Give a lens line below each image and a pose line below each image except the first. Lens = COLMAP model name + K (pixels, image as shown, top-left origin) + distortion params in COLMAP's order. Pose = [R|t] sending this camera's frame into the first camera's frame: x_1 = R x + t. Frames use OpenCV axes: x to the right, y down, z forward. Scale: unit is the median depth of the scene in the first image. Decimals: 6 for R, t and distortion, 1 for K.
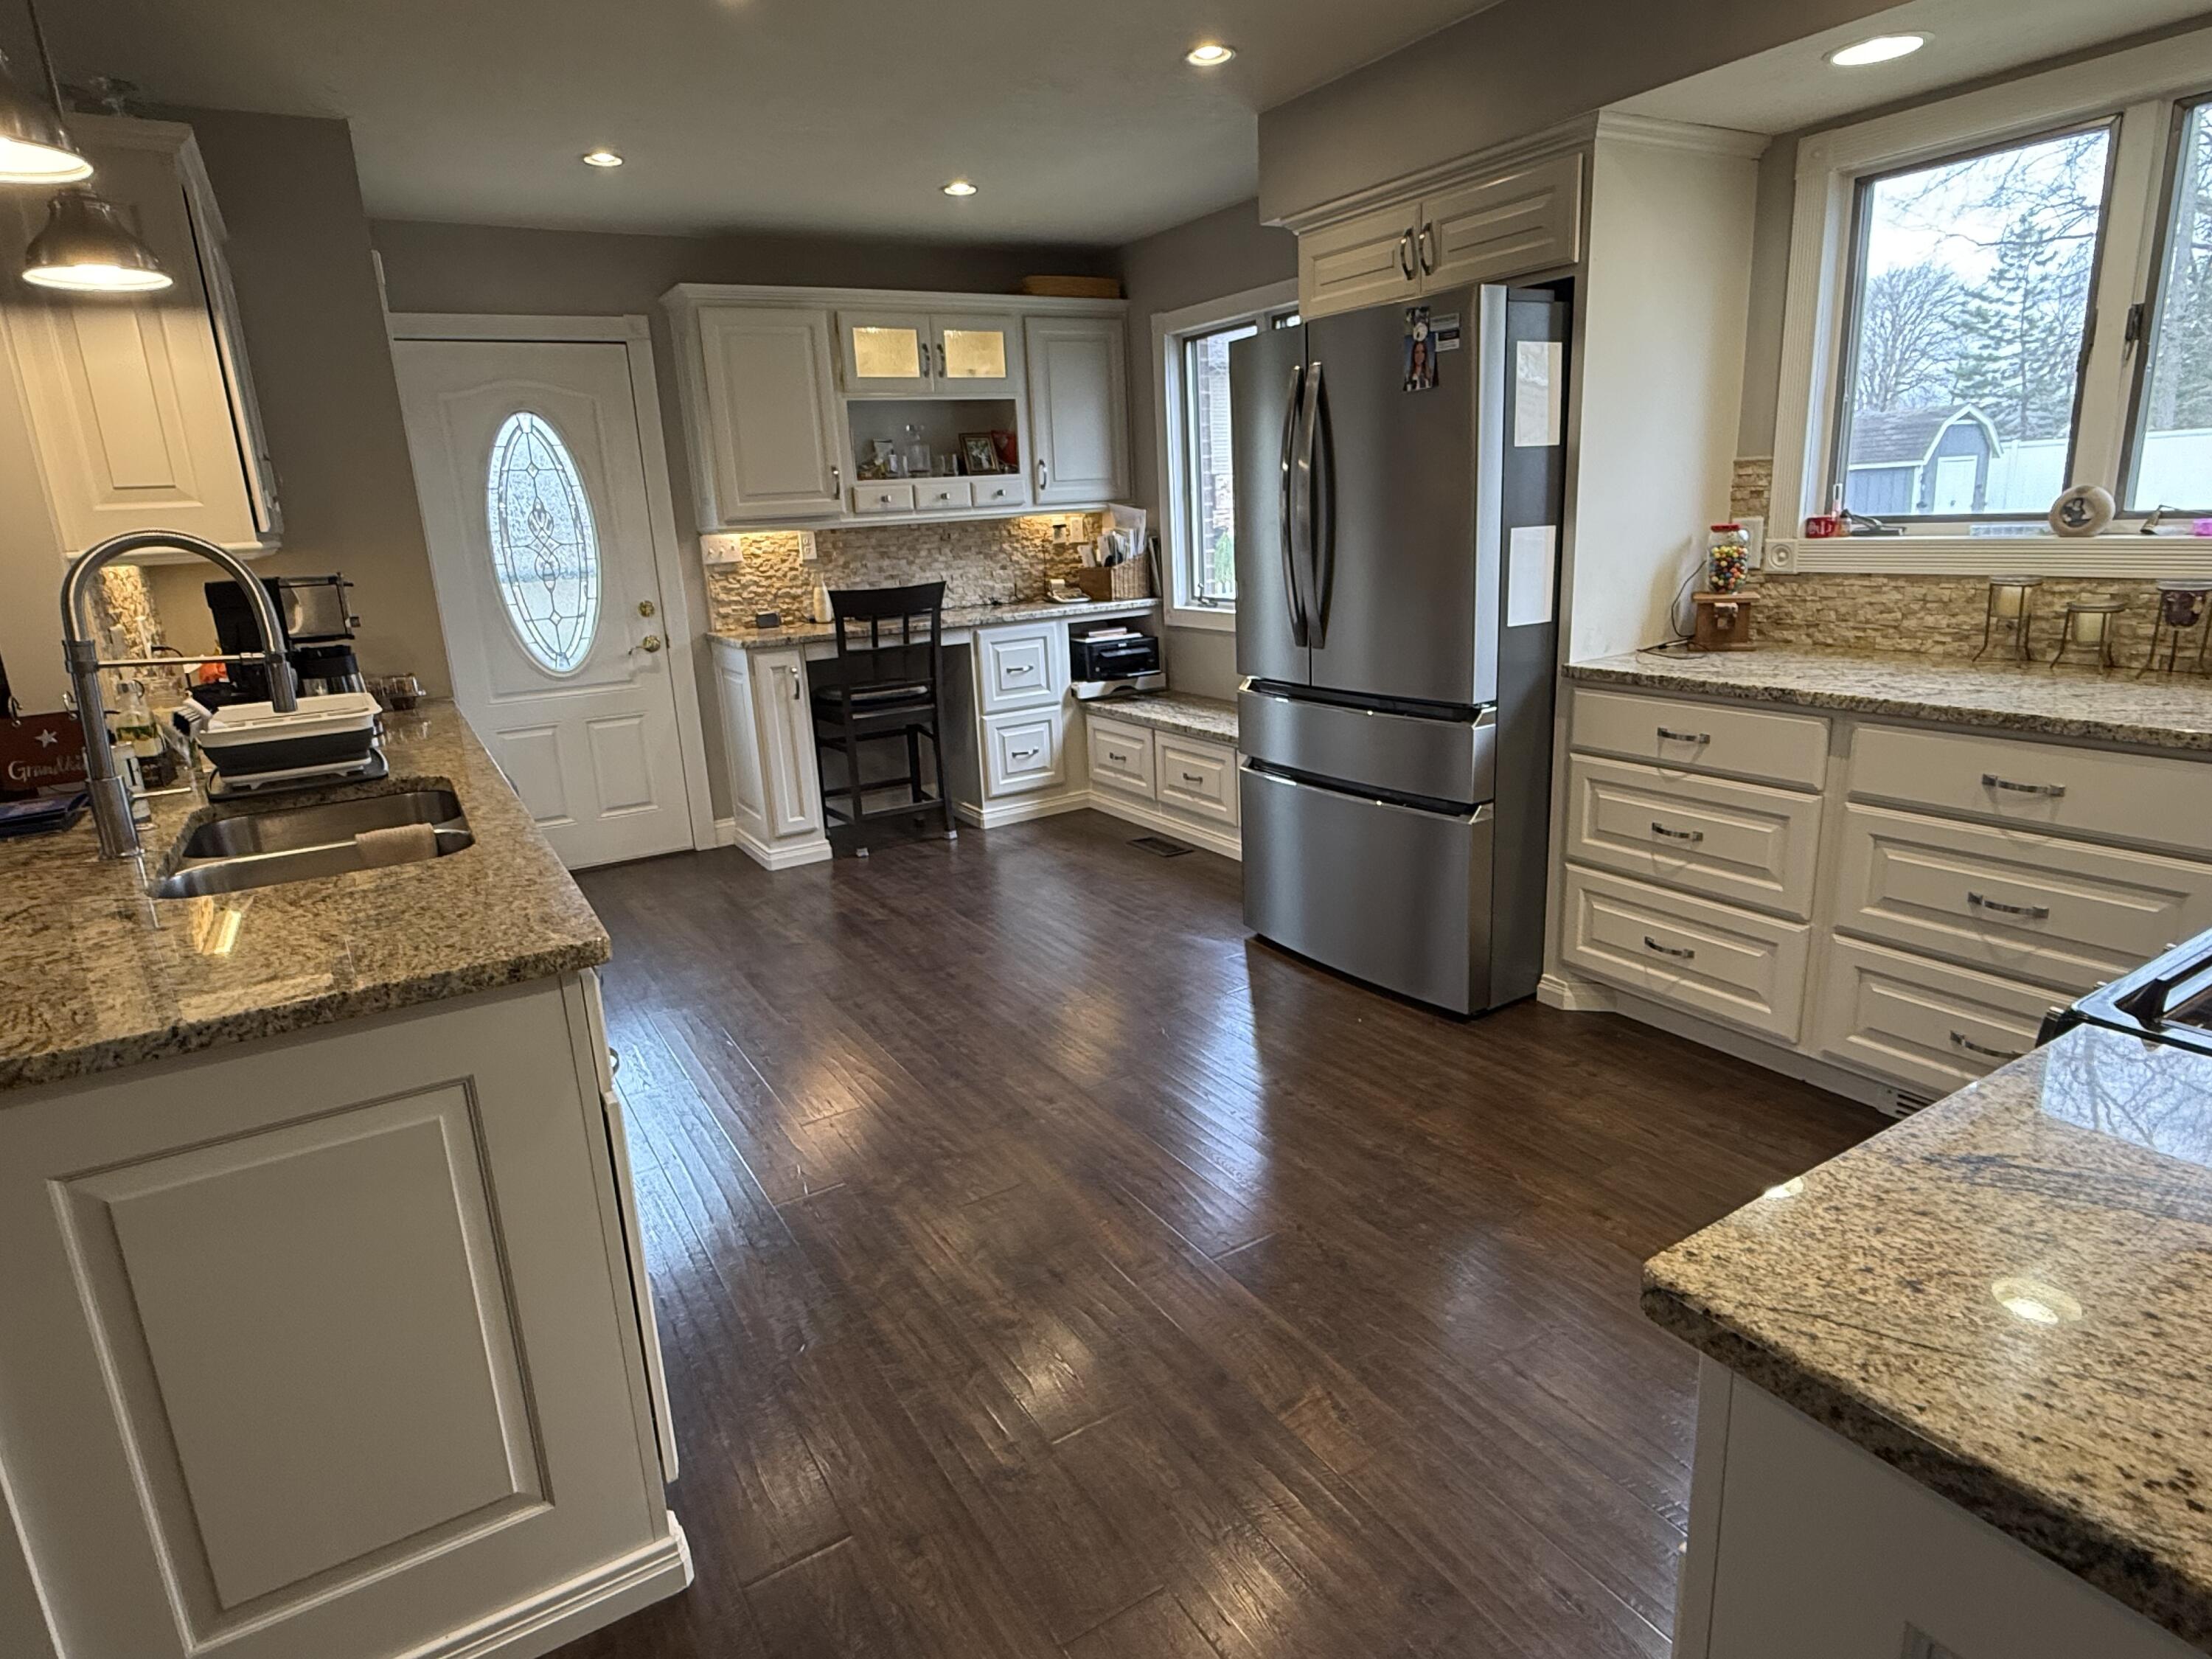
lens RADIAL K [[1240.4, 0, 1101.0], [0, 1240.4, 824.3], [0, 0, 1]] dist [-0.003171, -0.000321]
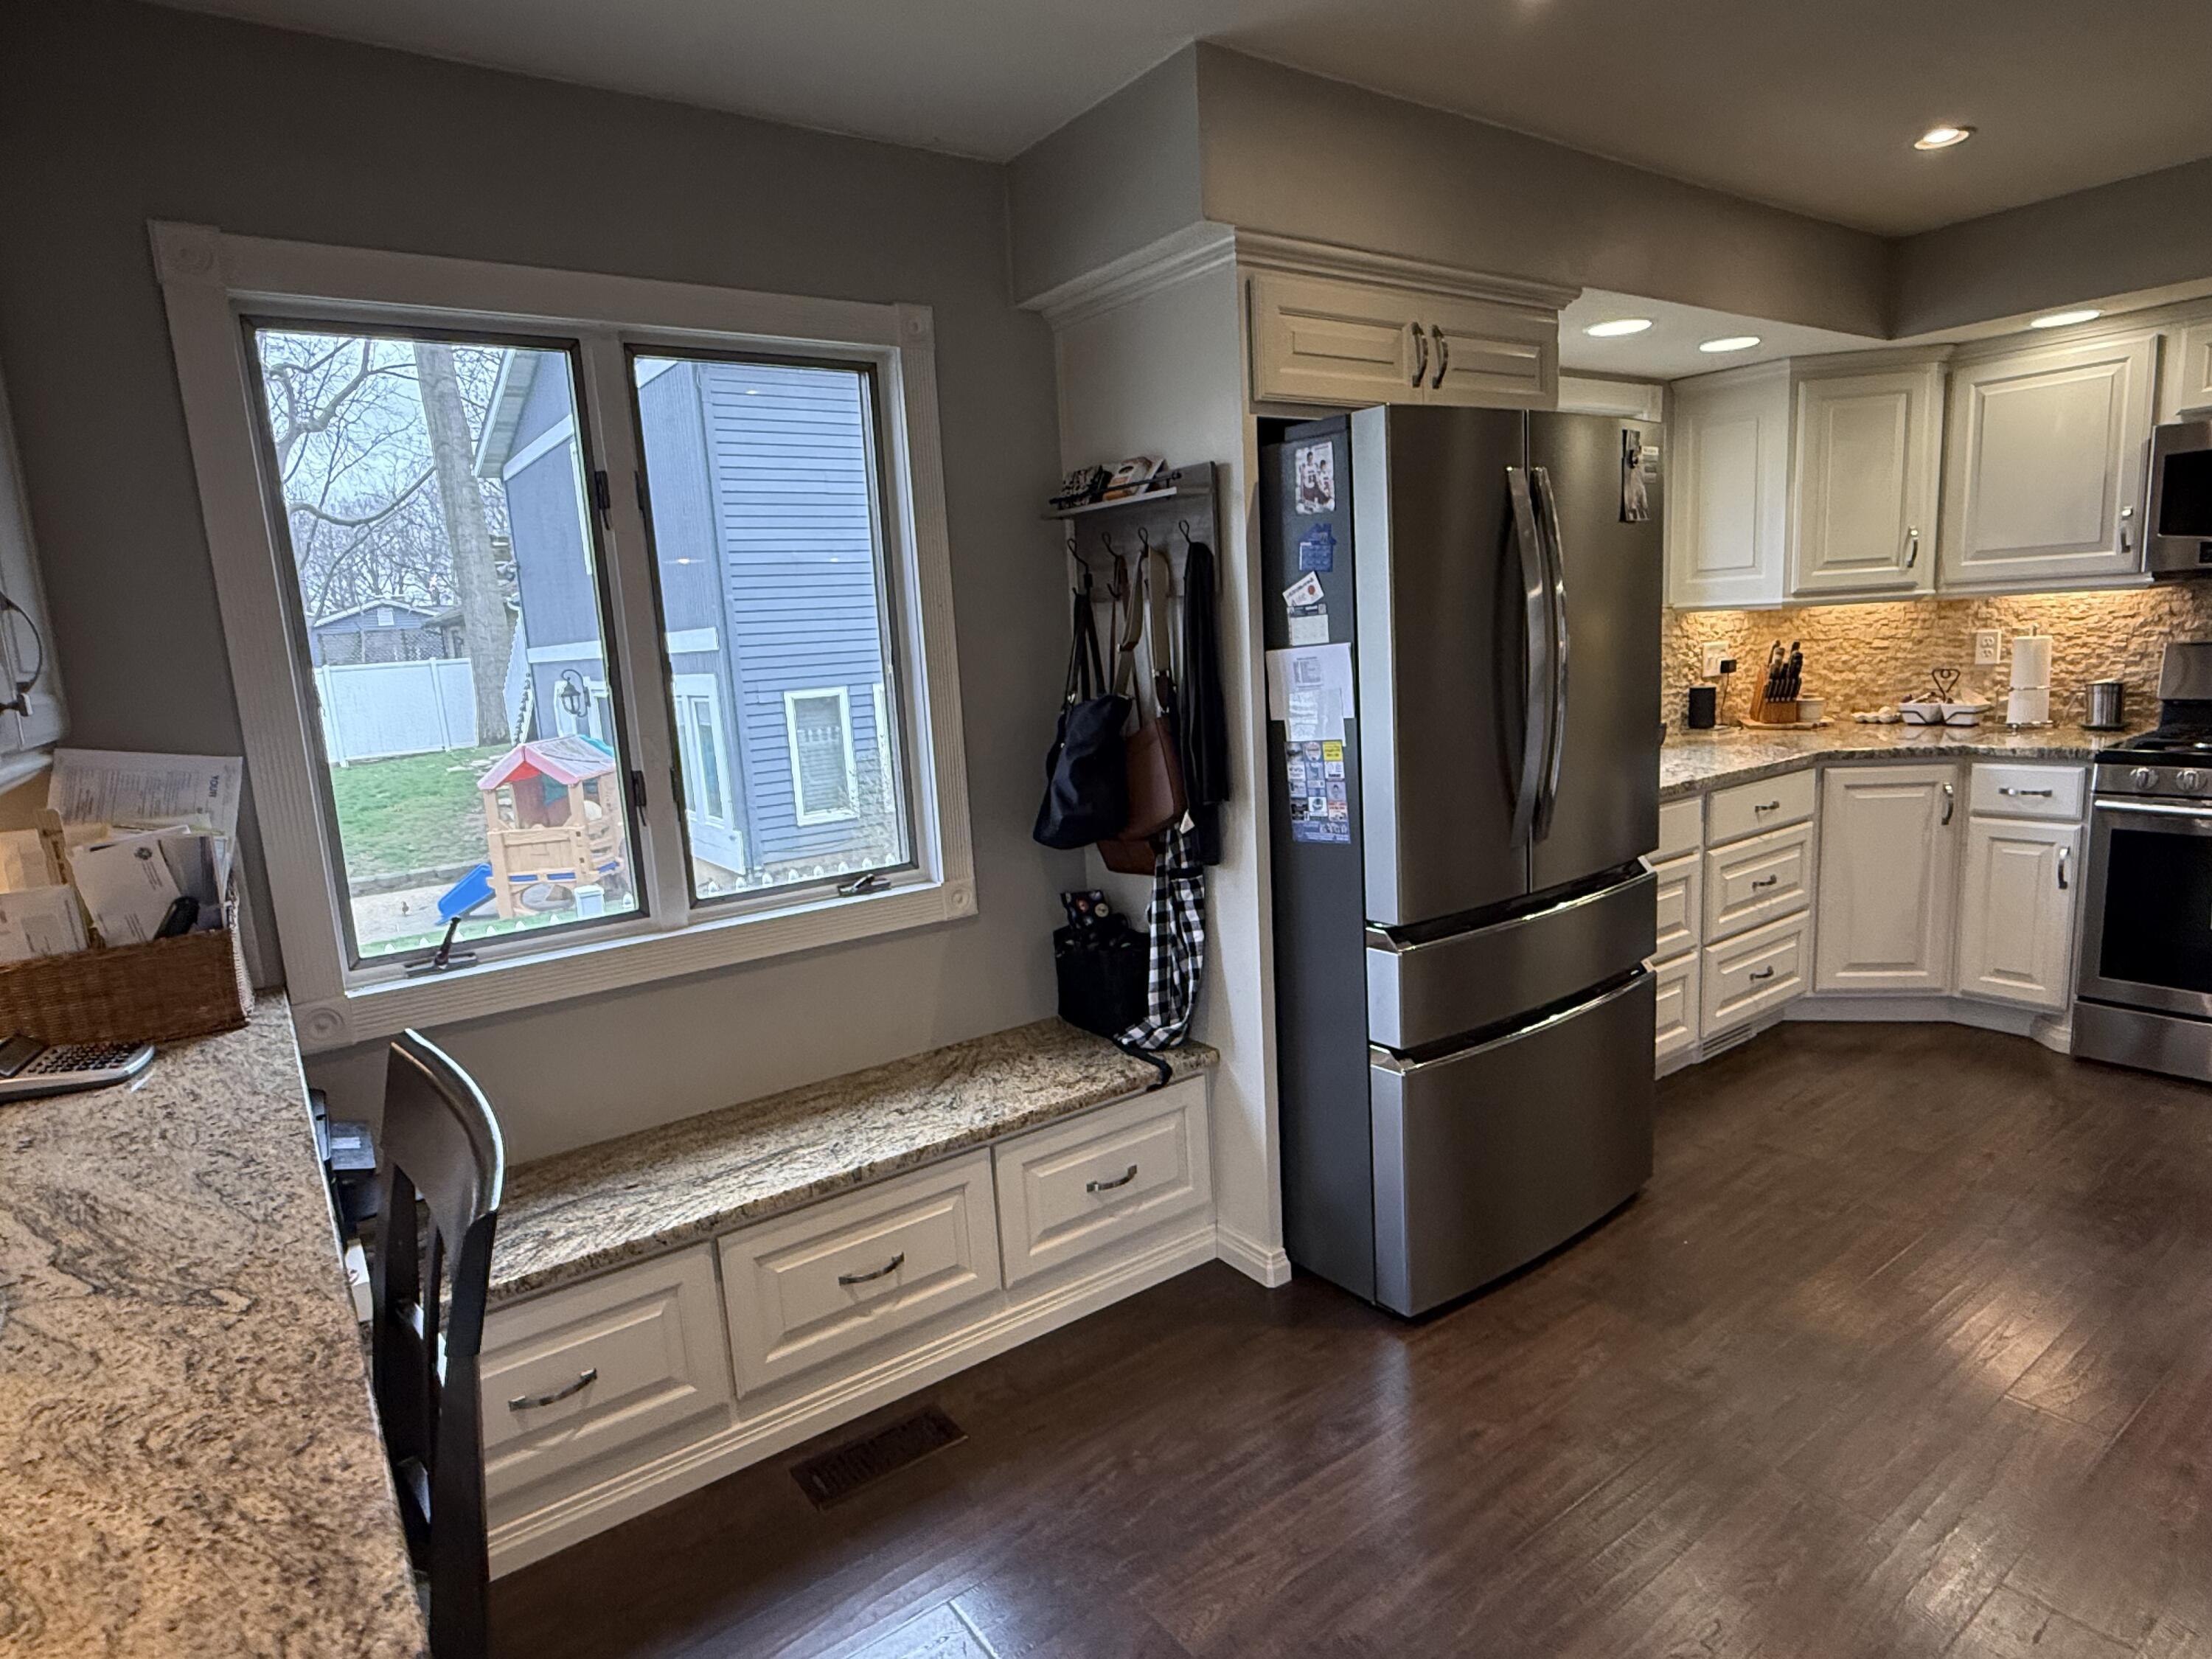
lens RADIAL K [[1240.4, 0, 1115.3], [0, 1240.4, 826.5], [0, 0, 1]] dist [-0.003171, -0.000321]
pose [[-0.081696, -0.124659, 0.988831, -0.384807], [0.305733, 0.941178, 0.143911, -0.240339], [-0.948606, 0.314075, -0.038778, 0.900328]]
